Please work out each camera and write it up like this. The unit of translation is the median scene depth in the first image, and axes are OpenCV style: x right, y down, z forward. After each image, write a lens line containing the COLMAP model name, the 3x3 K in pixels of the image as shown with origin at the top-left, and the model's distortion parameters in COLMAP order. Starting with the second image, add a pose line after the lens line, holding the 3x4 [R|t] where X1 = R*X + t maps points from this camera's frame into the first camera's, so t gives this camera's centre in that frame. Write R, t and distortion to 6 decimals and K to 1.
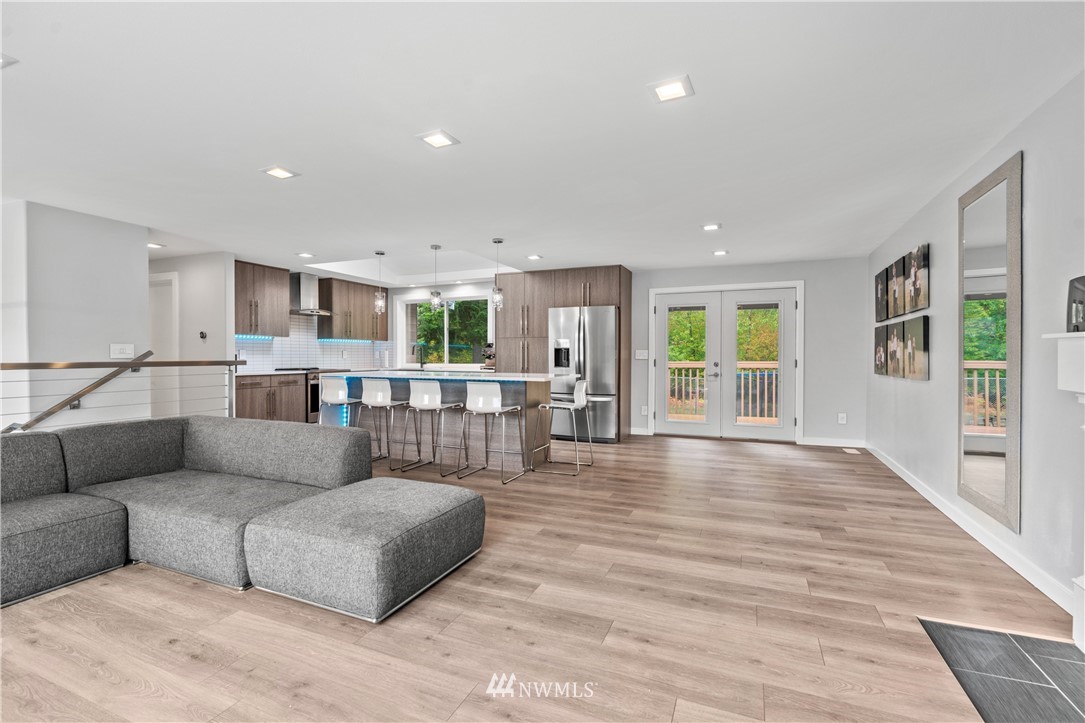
lens RADIAL K [[495.2, 0, 542.5], [0, 495.2, 361.5], [0, 0, 1]] dist [-0.002220, 0.000460]
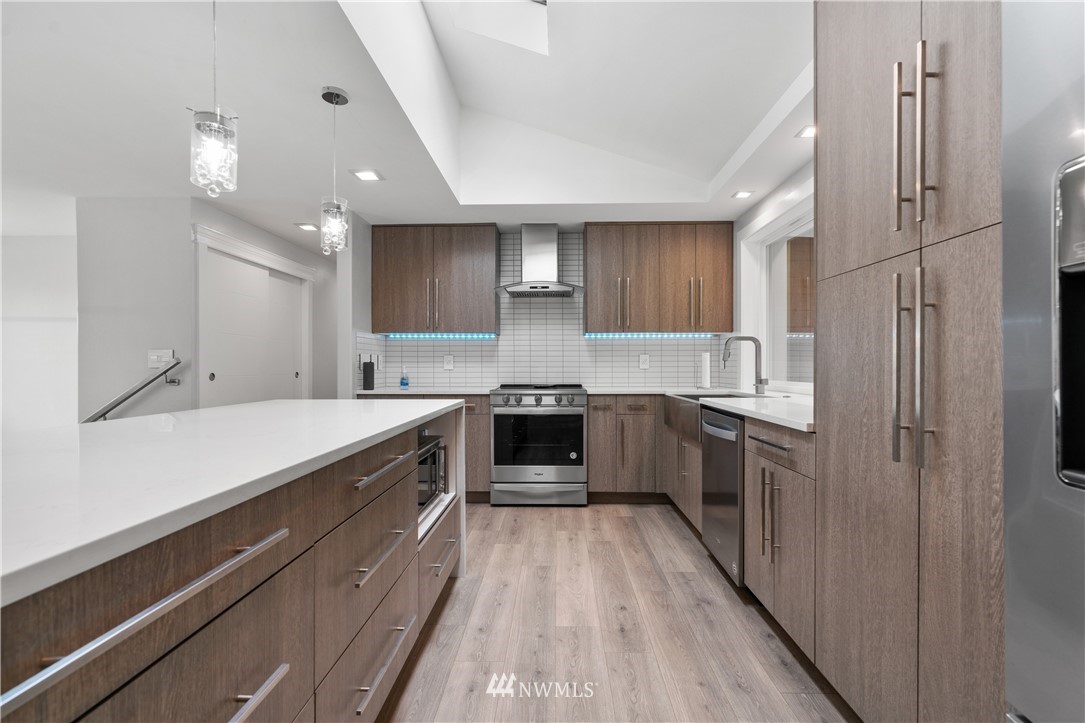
lens RADIAL K [[487.1, 0, 547.1], [0, 487.1, 367.5], [0, 0, 1]] dist [-0.010697, 0.000389]
pose [[0.370972, 0.002447, -0.928641, 0.068569], [-0.007064, 0.999975, -0.000187, -0.007742], [0.928617, 0.006630, 0.370980, 0.832740]]
